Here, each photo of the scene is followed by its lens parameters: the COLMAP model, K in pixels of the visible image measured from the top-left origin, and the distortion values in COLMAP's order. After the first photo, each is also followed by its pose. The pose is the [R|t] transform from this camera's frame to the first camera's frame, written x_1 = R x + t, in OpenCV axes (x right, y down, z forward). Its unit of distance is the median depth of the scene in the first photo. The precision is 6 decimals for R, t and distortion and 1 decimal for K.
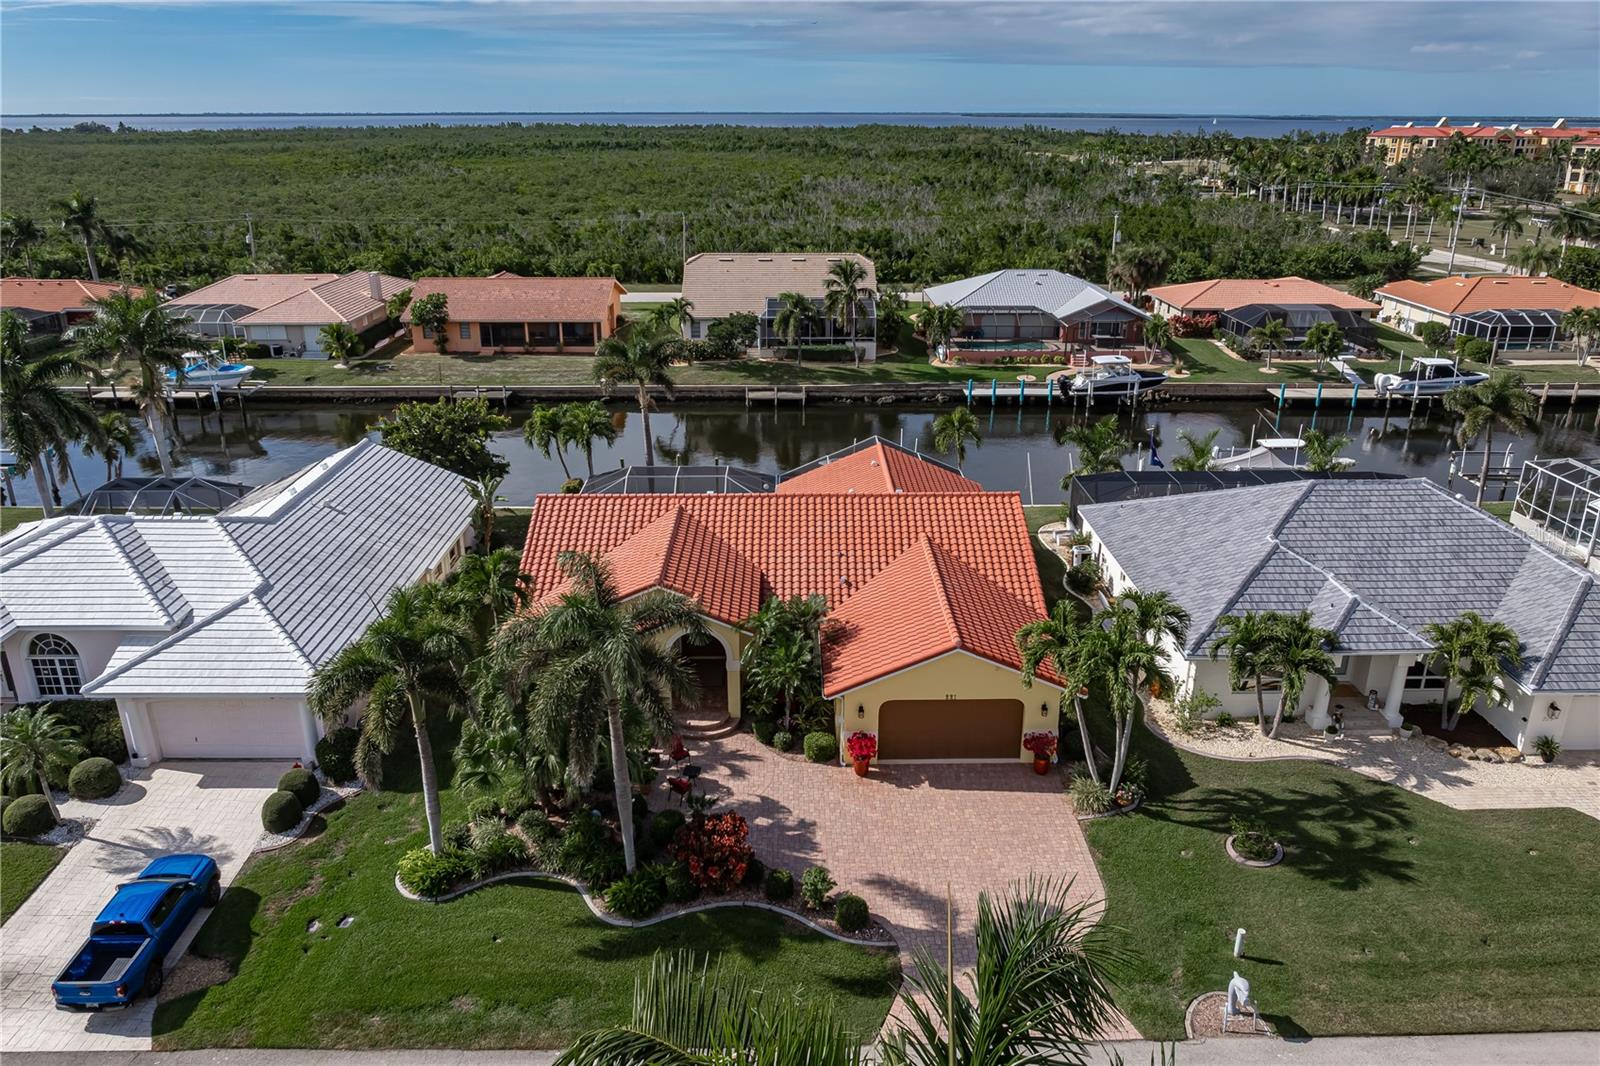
lens RADIAL K [[1127.4, 0, 804.8], [0, 1127.4, 529.3], [0, 0, 1]] dist [-0.030995, 0.015004]
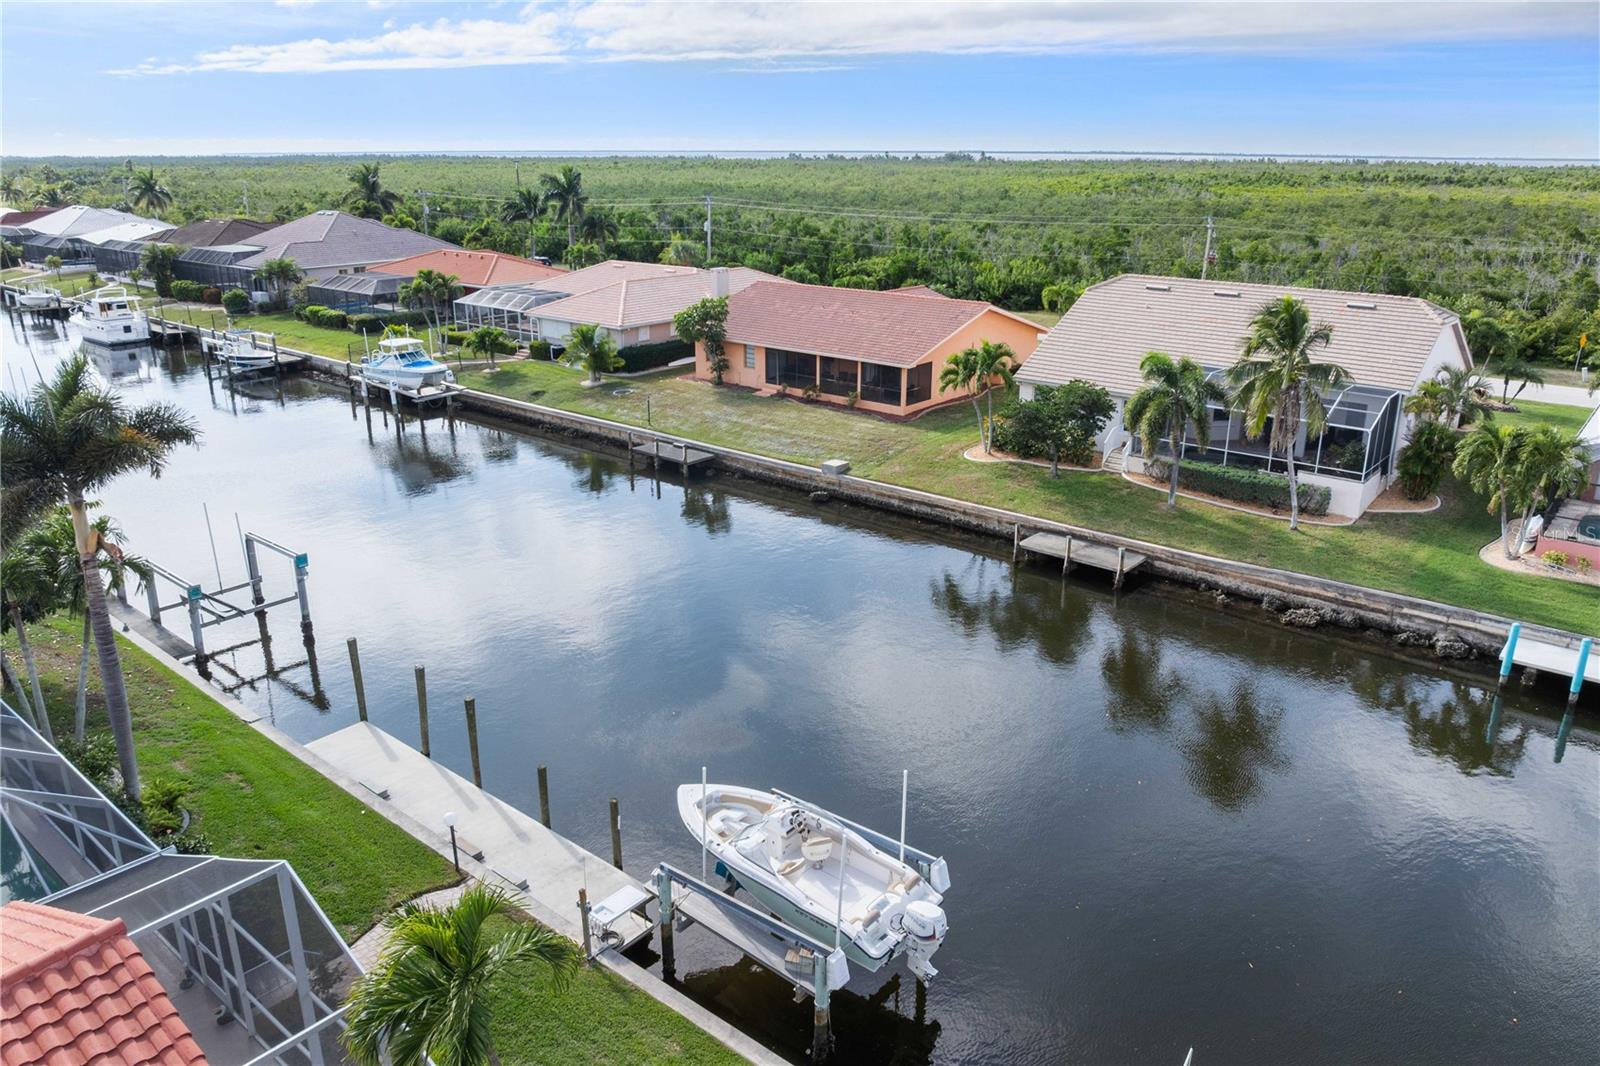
lens RADIAL K [[1127.4, 0, 799.6], [0, 1127.4, 529.0], [0, 0, 1]] dist [-0.030995, 0.015004]
pose [[0.760712, 0.207505, -0.615027, 0.169444], [-0.227006, 0.972738, 0.047416, -0.113759], [0.608100, 0.103545, 0.787079, 0.485002]]
